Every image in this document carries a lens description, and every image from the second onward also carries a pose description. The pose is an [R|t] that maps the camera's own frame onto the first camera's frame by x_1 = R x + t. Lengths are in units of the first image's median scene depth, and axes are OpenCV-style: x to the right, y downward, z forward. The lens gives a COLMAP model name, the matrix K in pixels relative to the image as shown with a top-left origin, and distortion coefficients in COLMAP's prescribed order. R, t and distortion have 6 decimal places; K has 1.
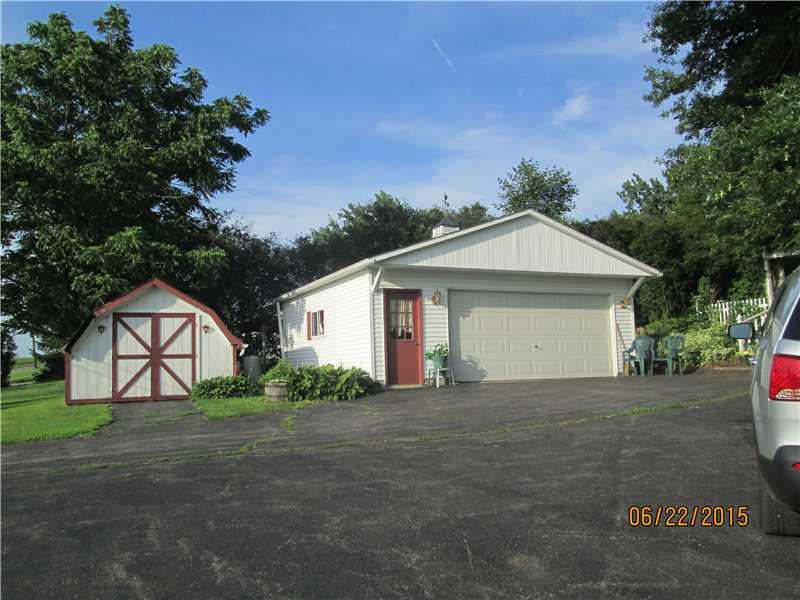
lens RADIAL K [[662.5, 0, 400.0], [0, 662.5, 300.0], [0, 0, 1]] dist [-0.034590, -0.000010]
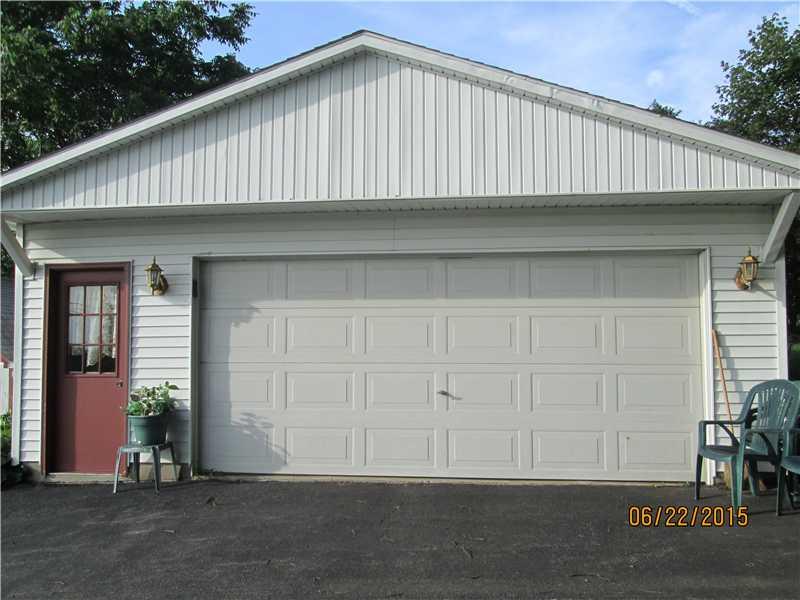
lens RADIAL K [[662.5, 0, 400.0], [0, 662.5, 300.0], [0, 0, 1]] dist [-0.034590, -0.000010]
pose [[0.868470, -0.026174, -0.495051, 0.410013], [0.030773, 0.999526, 0.001139, 0.014676], [0.494786, -0.016223, 0.868863, 0.699856]]
